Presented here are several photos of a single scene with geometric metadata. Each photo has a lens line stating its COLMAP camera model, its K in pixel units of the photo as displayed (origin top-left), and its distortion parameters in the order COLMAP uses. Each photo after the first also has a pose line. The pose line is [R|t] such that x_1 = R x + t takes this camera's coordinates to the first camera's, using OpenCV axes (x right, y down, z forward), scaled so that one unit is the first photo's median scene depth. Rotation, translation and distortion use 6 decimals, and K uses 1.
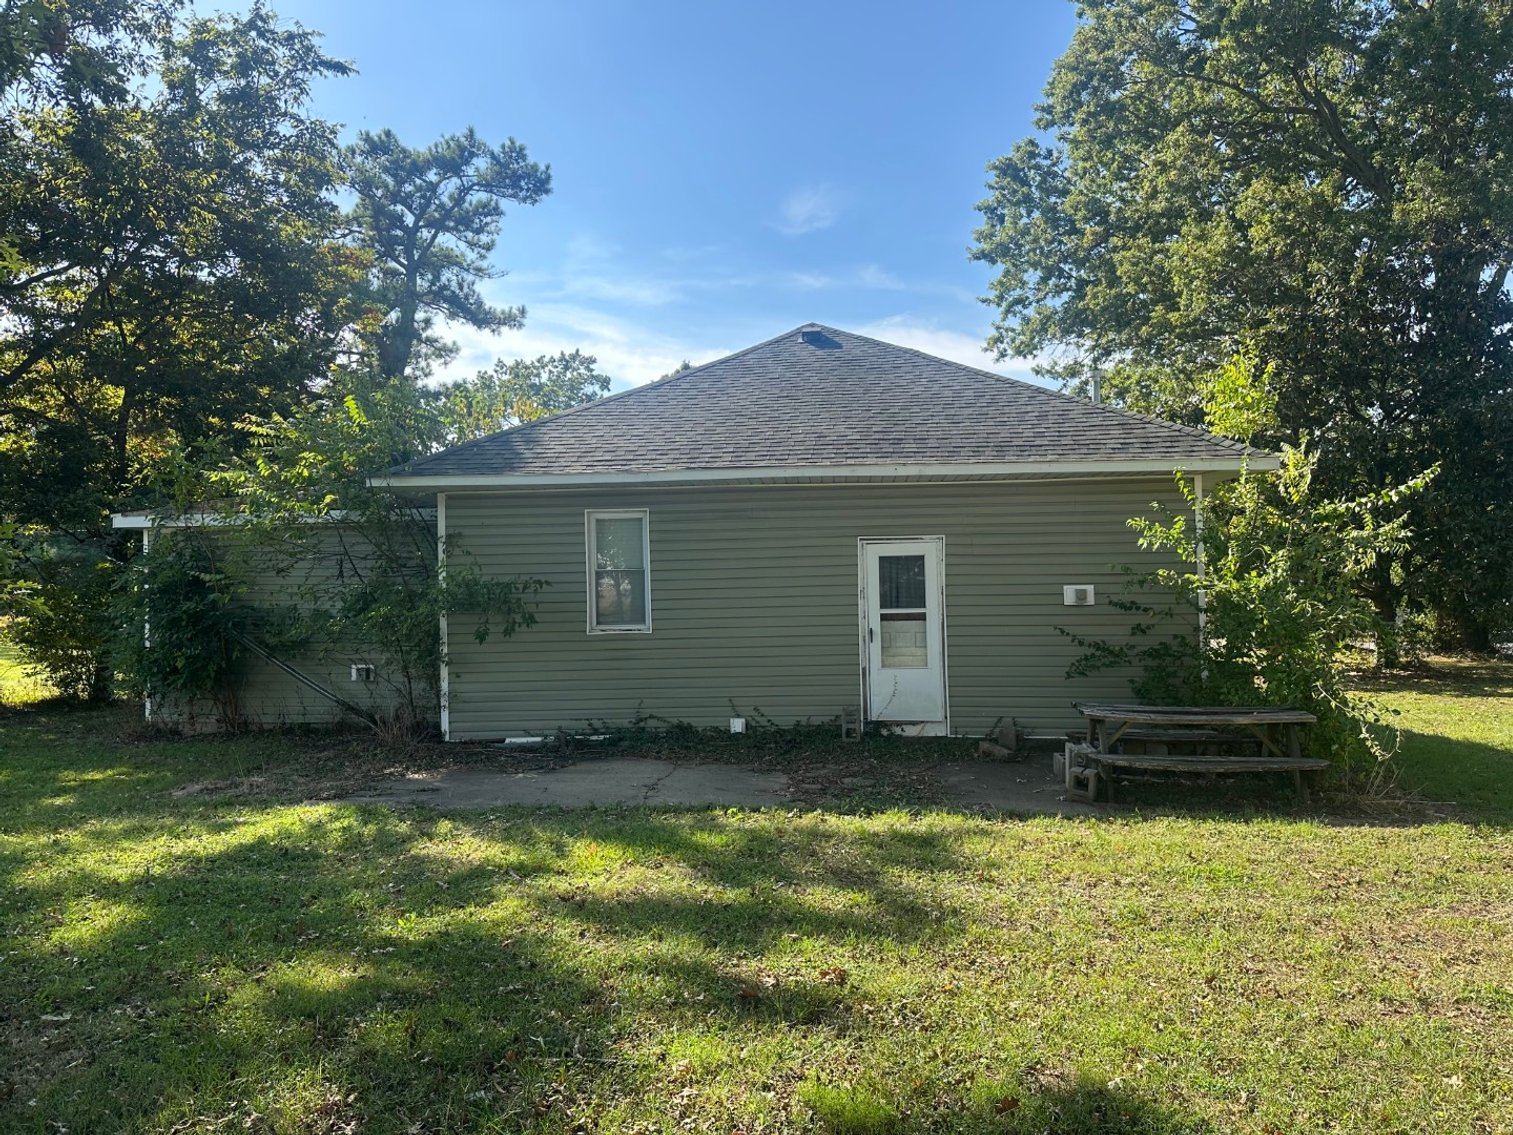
lens RADIAL K [[1038.0, 0, 756.5], [0, 1038.0, 567.5], [0, 0, 1]] dist [0.140272, -0.186082]
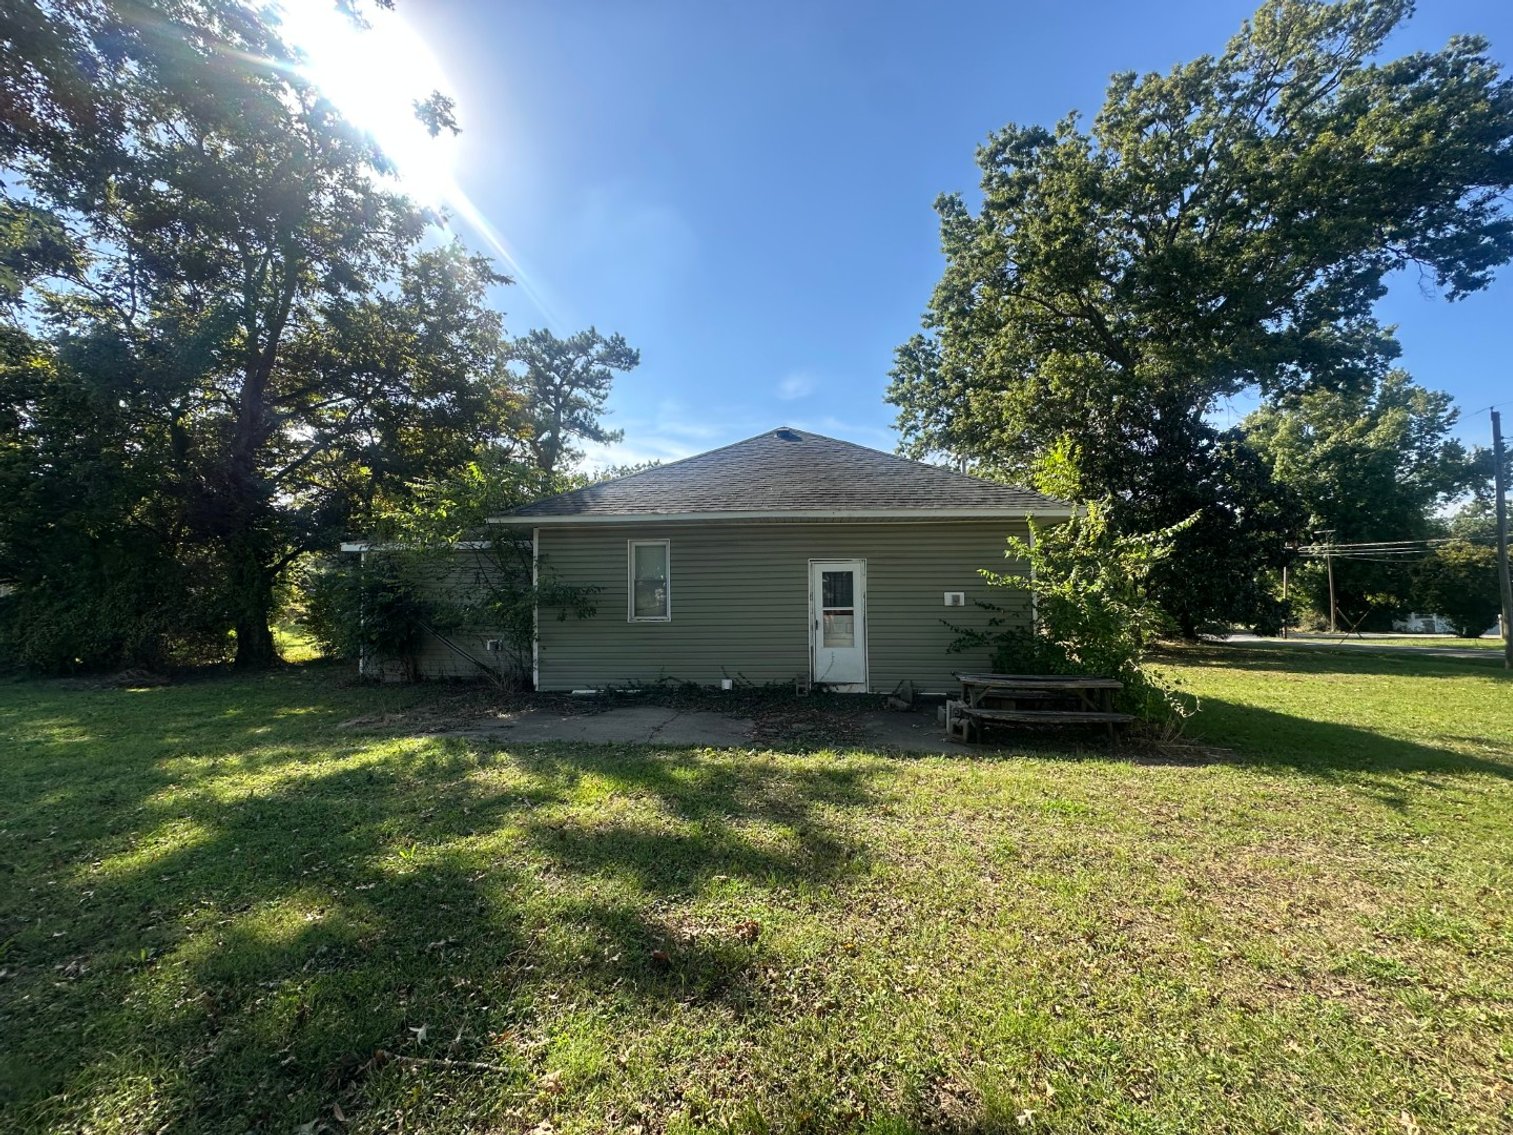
lens RADIAL K [[618.6, 0, 756.5], [0, 618.6, 567.5], [0, 0, 1]] dist [0.000451, 0.000284]
pose [[0.999940, 0.010508, -0.003152, 0.025734], [-0.010594, 0.999531, -0.028741, 0.009548], [0.002848, 0.028772, 0.999582, 0.111031]]
